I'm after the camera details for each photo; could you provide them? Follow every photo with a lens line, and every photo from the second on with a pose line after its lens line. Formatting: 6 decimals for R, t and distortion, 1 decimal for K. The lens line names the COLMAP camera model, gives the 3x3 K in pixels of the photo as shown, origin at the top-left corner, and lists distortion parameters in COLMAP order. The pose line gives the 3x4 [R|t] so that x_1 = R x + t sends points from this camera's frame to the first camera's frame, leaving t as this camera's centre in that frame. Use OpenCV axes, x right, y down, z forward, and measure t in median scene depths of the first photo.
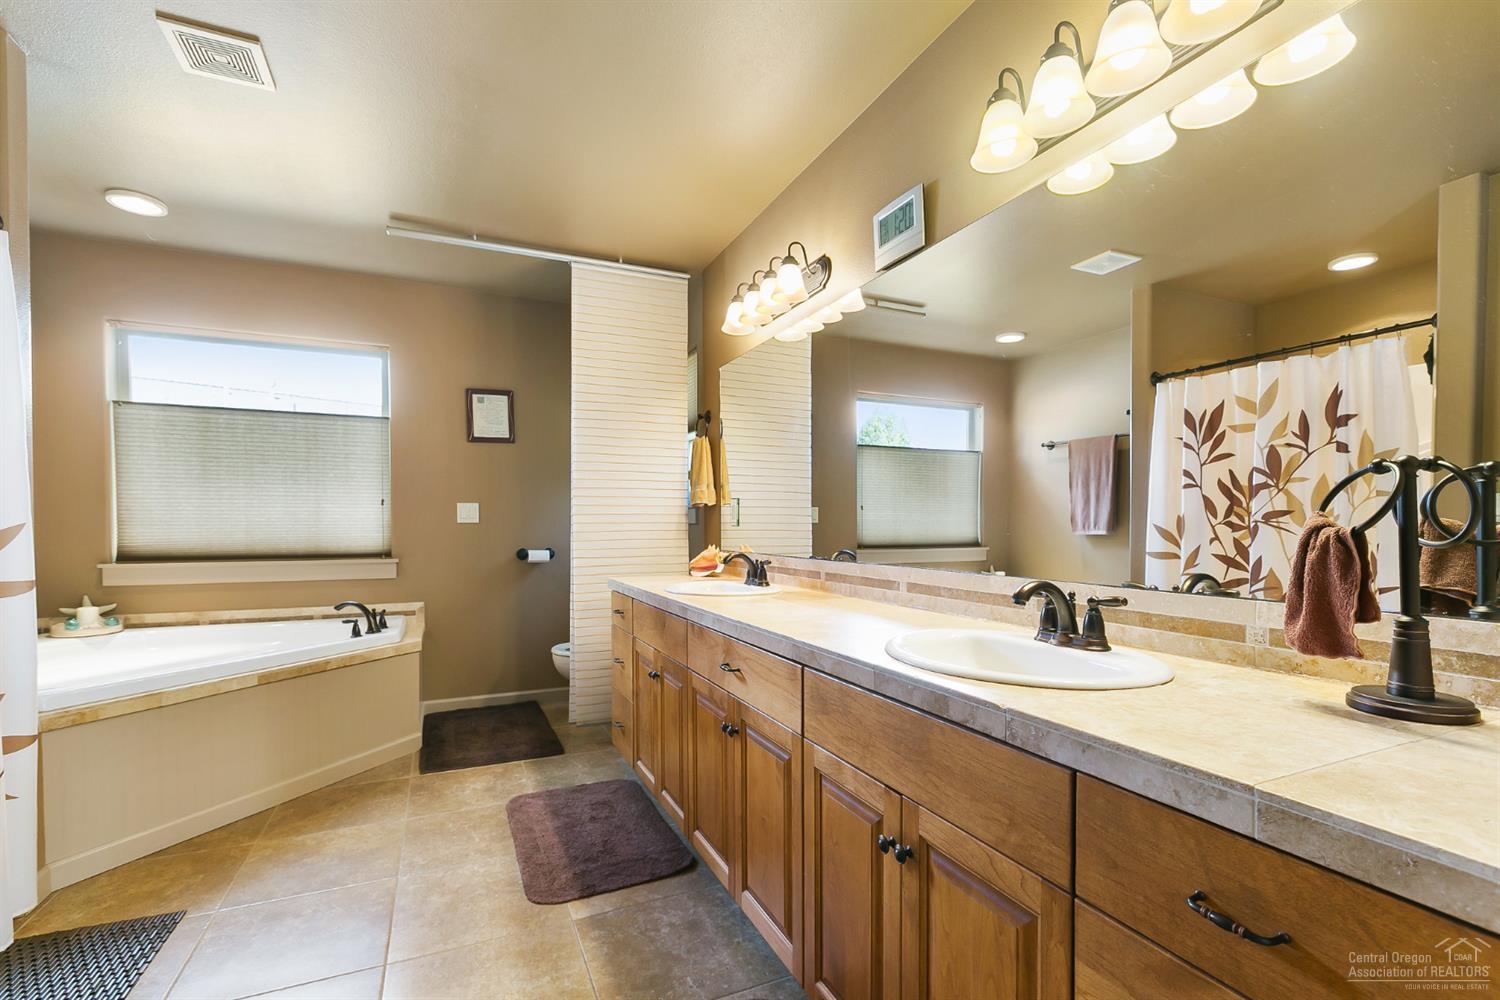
lens RADIAL K [[671.7, 0, 752.9], [0, 671.7, 499.5], [0, 0, 1]] dist [0.002583, 0.000558]
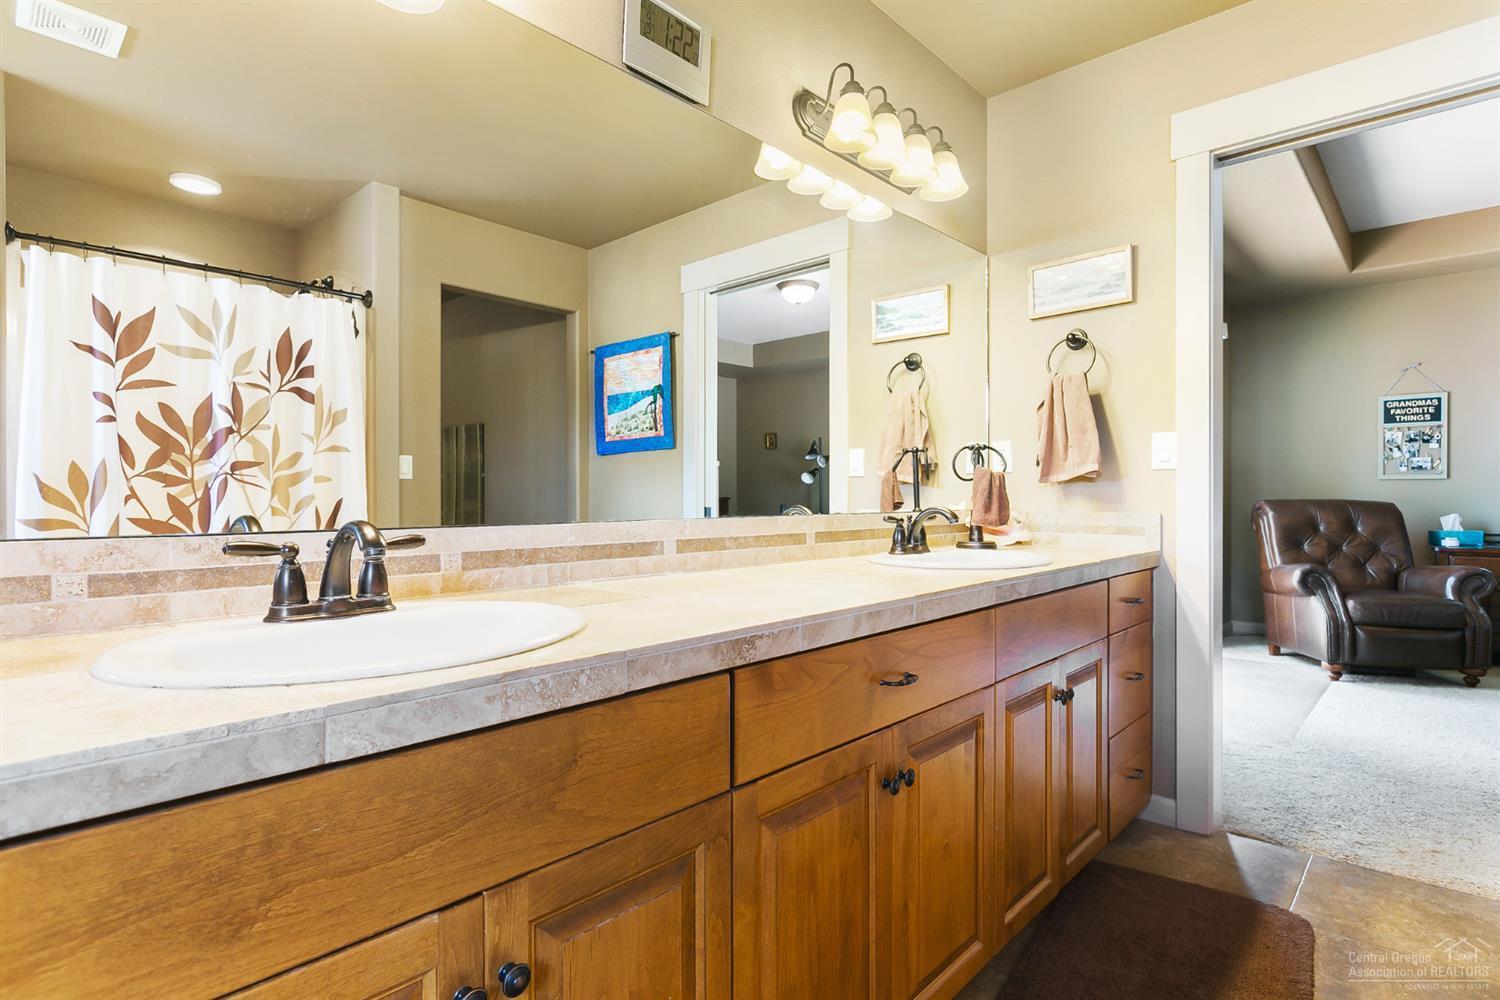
lens RADIAL K [[793.9, 0, 748.0], [0, 793.9, 499.2], [0, 0, 1]] dist [0.003948, 0.000511]
pose [[-0.402045, -0.002253, 0.915617, -0.361992], [-0.032417, 0.999405, -0.011775, 0.052091], [-0.915046, -0.034415, -0.401879, 0.773150]]
